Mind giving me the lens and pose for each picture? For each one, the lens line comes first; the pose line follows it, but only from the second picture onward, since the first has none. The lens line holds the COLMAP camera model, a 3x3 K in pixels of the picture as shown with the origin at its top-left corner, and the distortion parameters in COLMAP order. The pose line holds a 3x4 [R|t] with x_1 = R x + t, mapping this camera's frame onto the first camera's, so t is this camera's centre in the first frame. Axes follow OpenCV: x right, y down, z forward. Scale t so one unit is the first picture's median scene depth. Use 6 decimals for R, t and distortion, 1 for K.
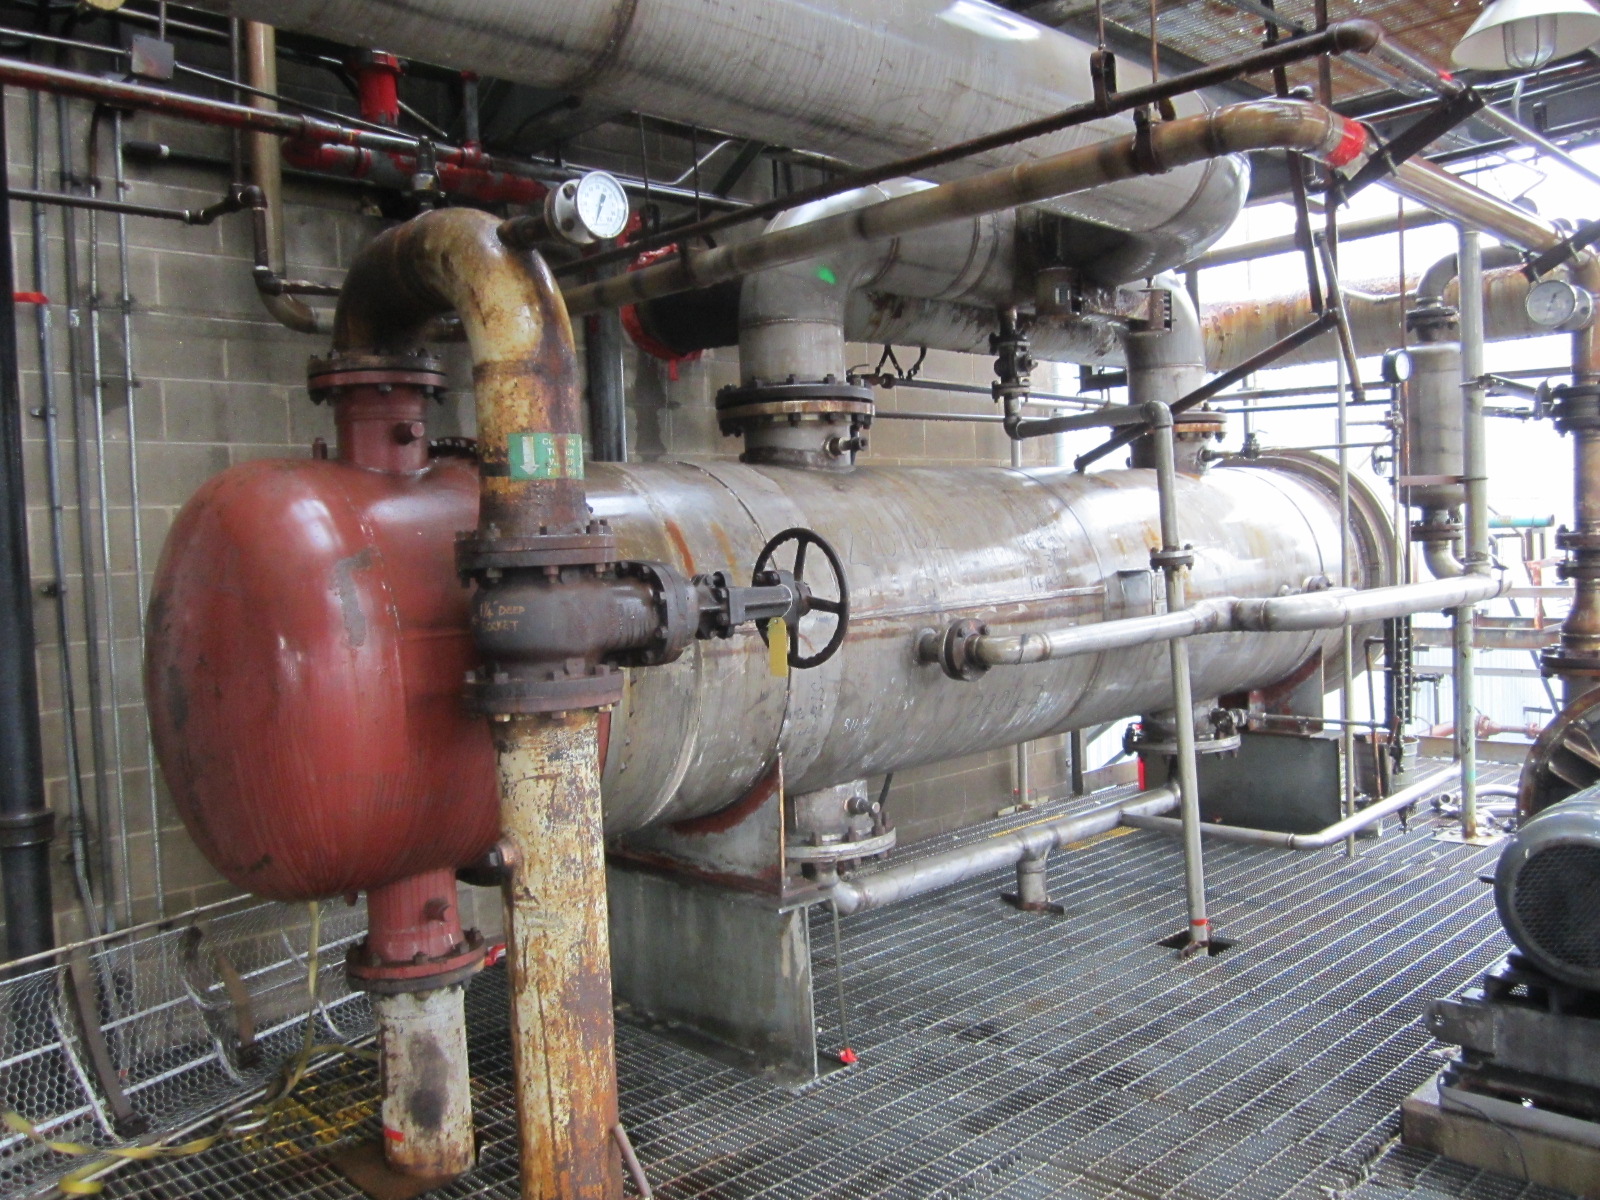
lens RADIAL K [[1333.8, 0, 805.1], [0, 1333.8, 601.0], [0, 0, 1]] dist [-0.017045, -0.028779]
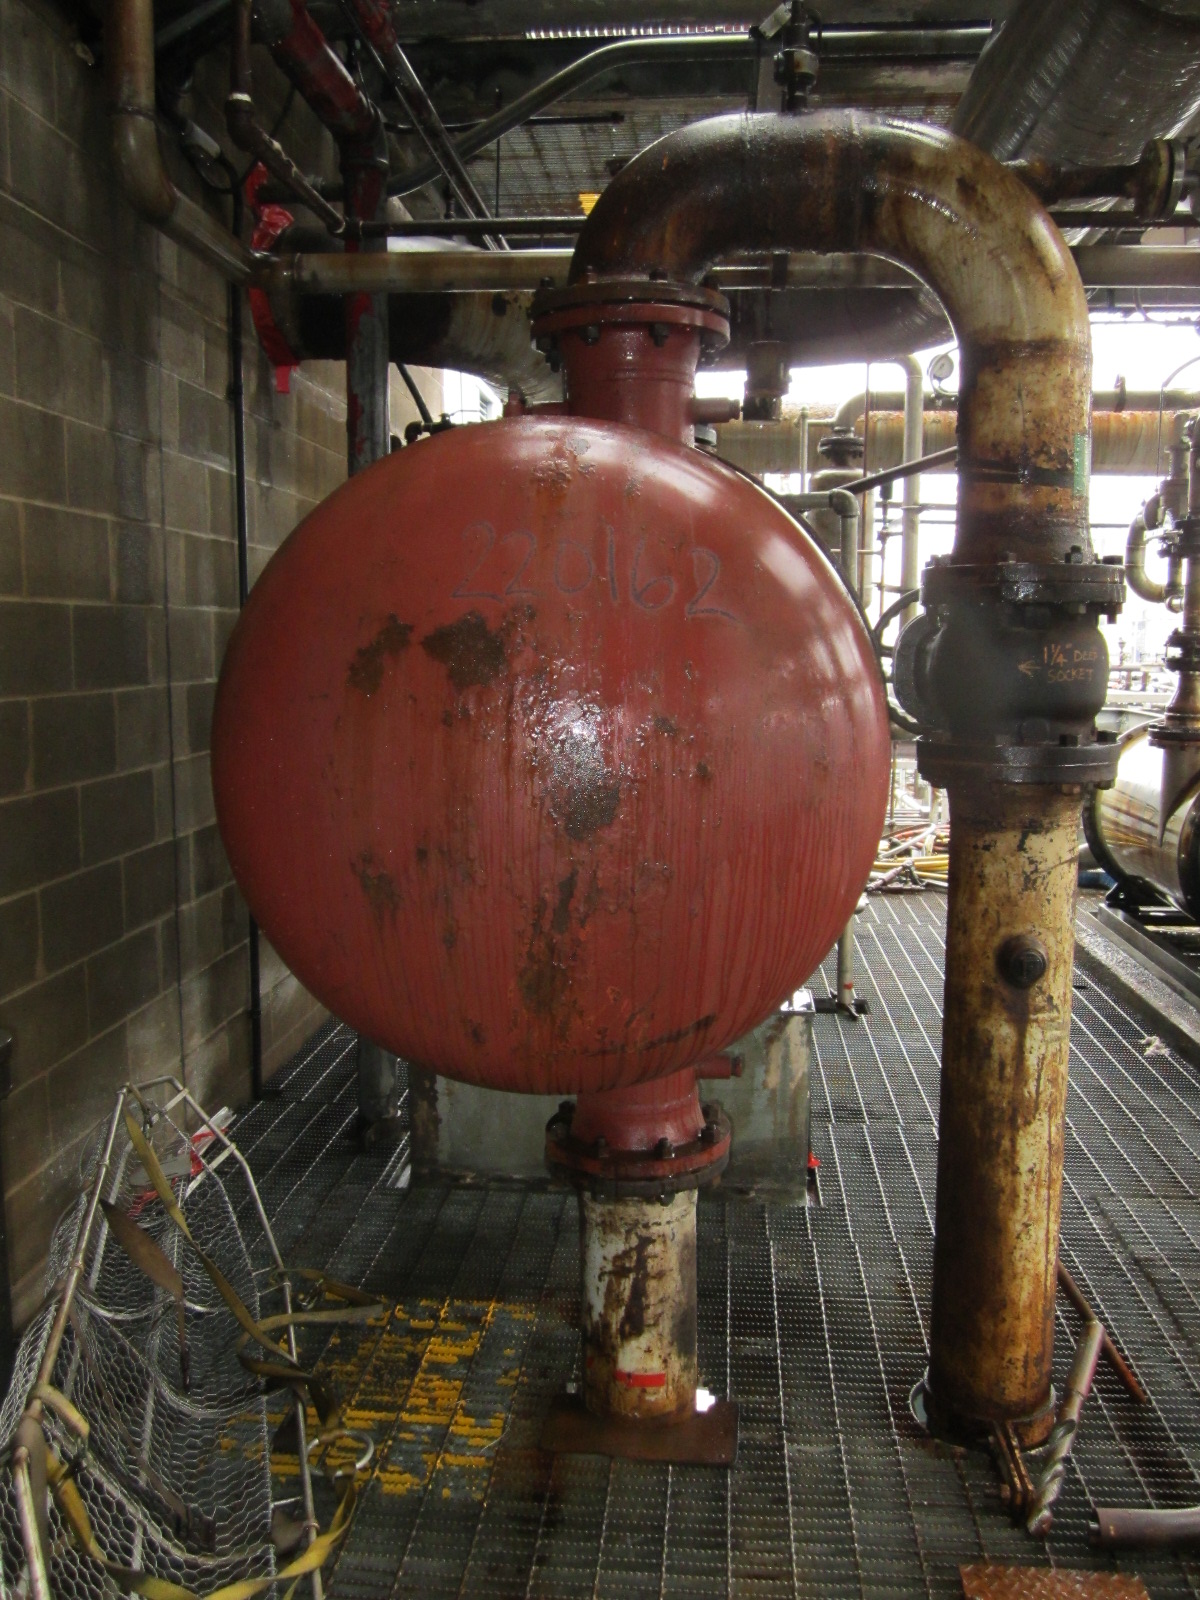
lens RADIAL K [[1333.8, 0, 604.2], [0, 1333.8, 798.6], [0, 0, 1]] dist [-0.017045, -0.028779]
pose [[0.737915, -0.036254, 0.673919, -0.957486], [-0.005497, 0.998200, 0.059718, 0.045437], [-0.674871, -0.047772, 0.736388, 0.581956]]
